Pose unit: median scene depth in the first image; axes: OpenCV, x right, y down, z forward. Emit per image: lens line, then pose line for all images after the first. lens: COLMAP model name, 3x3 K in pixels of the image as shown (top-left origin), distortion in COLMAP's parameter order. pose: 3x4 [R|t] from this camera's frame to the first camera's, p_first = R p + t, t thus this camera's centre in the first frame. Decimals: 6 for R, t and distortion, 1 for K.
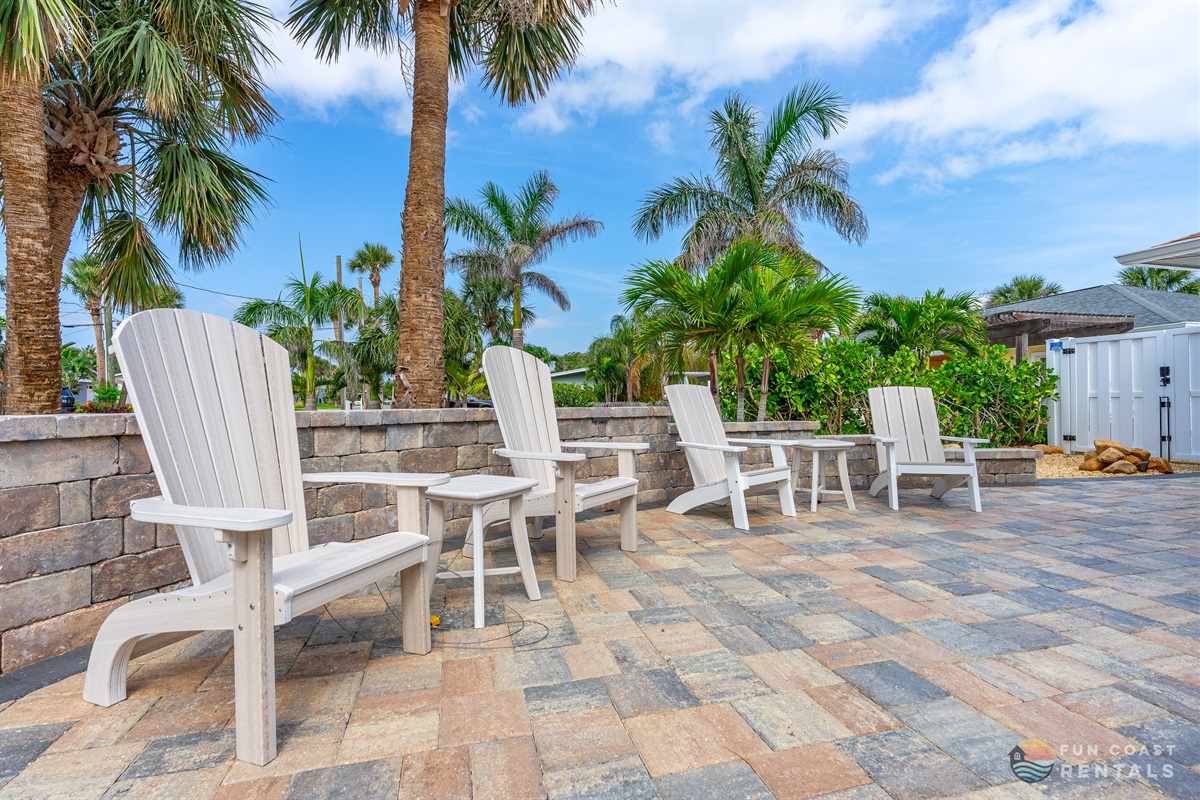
lens RADIAL K [[561.0, 0, 601.1], [0, 561.0, 402.3], [0, 0, 1]] dist [-0.012354, 0.002894]
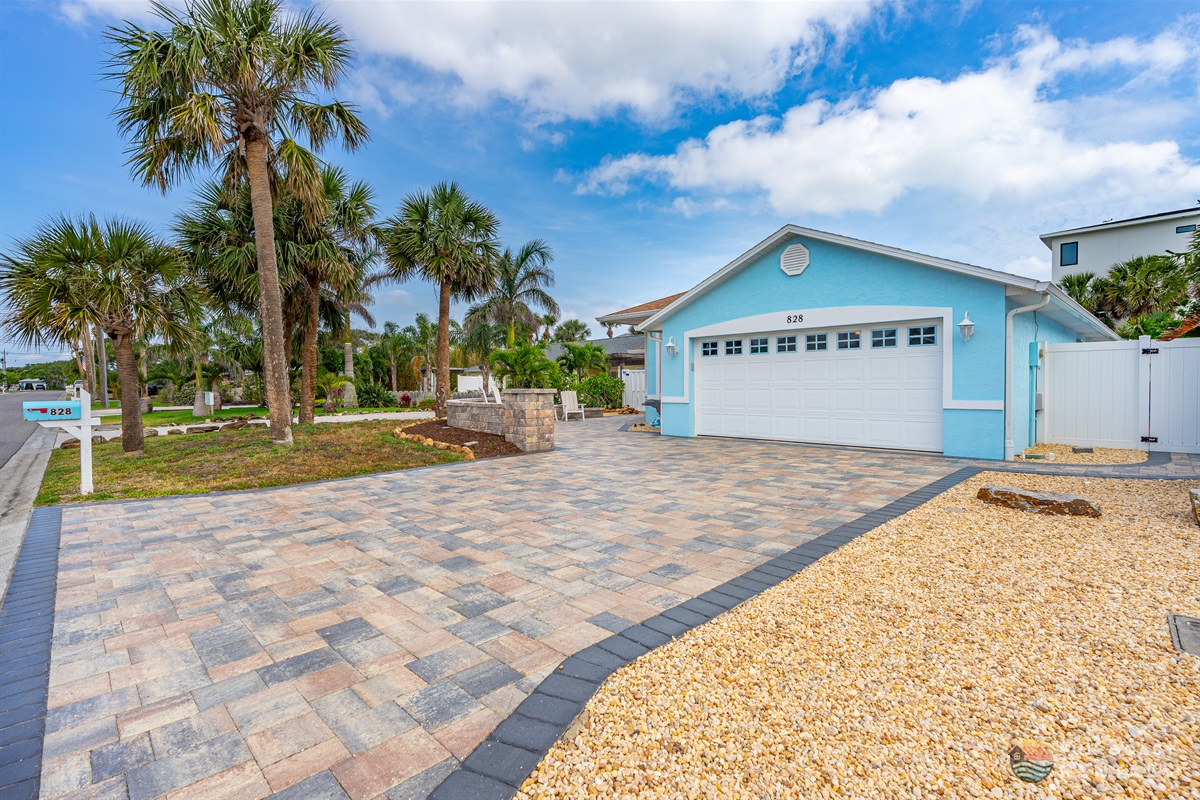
lens RADIAL K [[561.0, 0, 598.6], [0, 561.0, 407.0], [0, 0, 1]] dist [-0.012354, 0.002894]
pose [[0.876090, -0.016966, 0.481850, -0.465708], [0.000133, 0.999389, 0.034947, -0.020671], [-0.482148, -0.030552, 0.875557, -1.011036]]
